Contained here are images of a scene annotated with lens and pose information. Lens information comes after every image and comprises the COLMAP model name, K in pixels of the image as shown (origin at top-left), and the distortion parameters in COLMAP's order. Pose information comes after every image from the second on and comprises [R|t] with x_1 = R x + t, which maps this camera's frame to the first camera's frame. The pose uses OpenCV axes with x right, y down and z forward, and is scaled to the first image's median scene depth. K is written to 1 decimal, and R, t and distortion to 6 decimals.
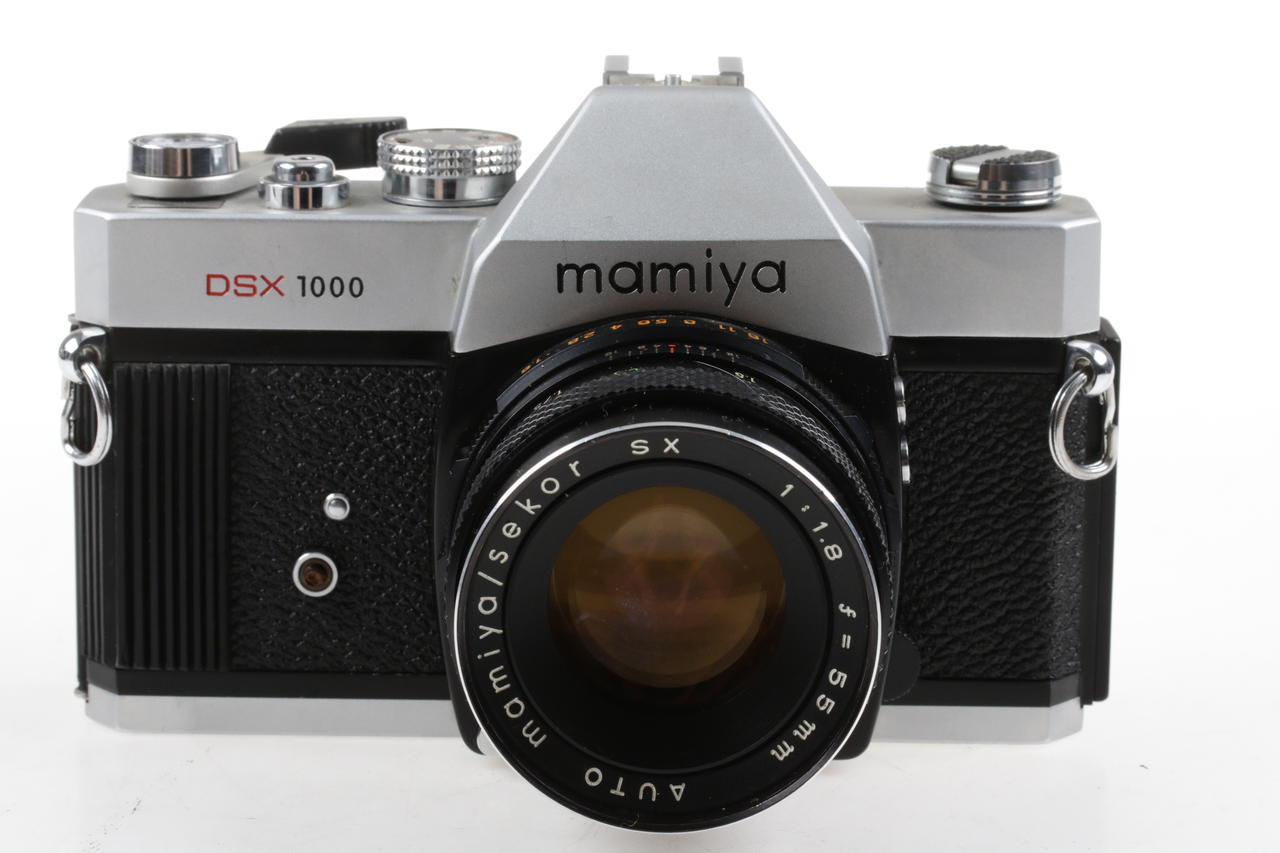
lens RADIAL K [[3737.6, 0, 640.0], [0, 3737.6, 426.5], [0, 0, 1]] dist [-0.014957, 0.857330]
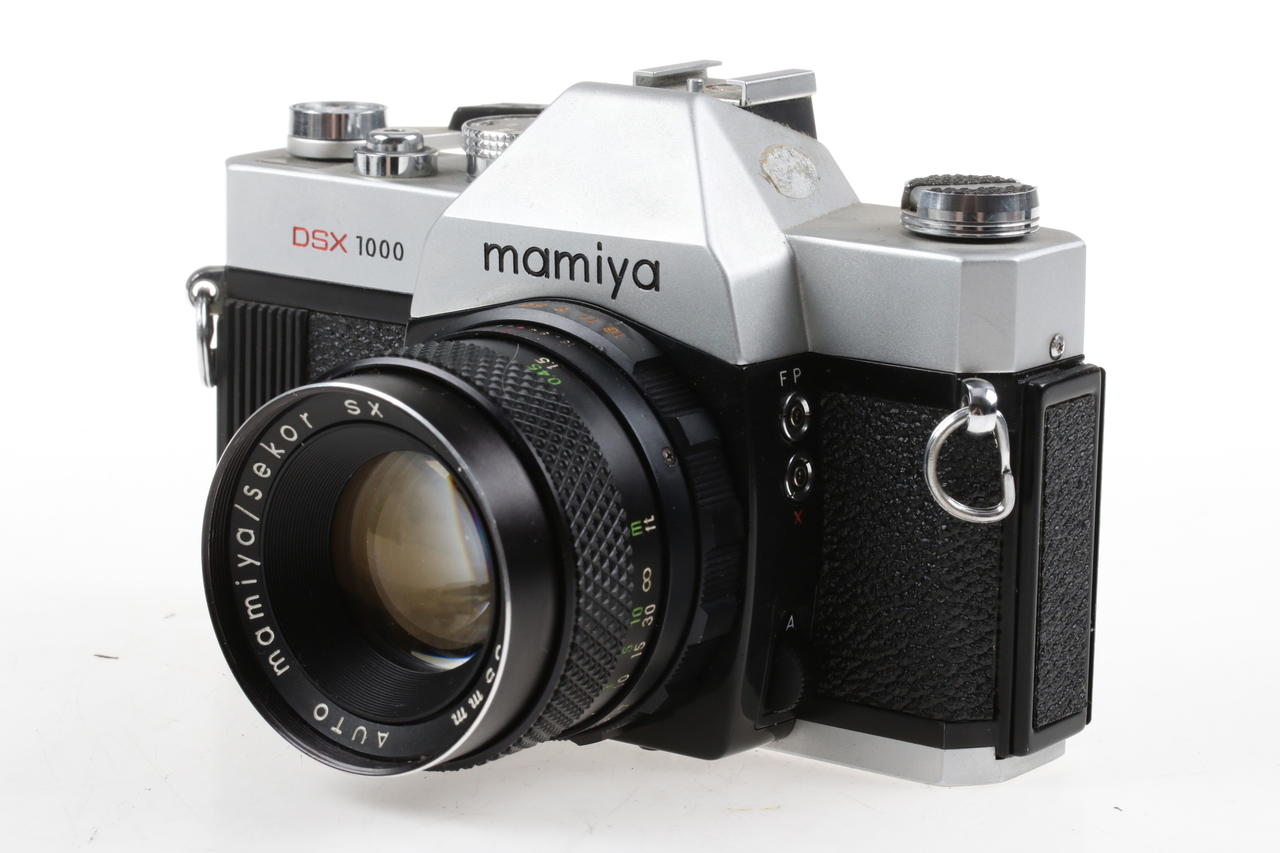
lens RADIAL K [[3636.6, 0, 640.0], [0, 3636.6, 426.5], [0, 0, 1]] dist [0.214025, 0.195568]
pose [[0.835858, 0.124948, -0.534537, 0.574046], [-0.131225, 0.991000, 0.026450, -0.025041], [0.533031, 0.048036, 0.844731, 0.154131]]
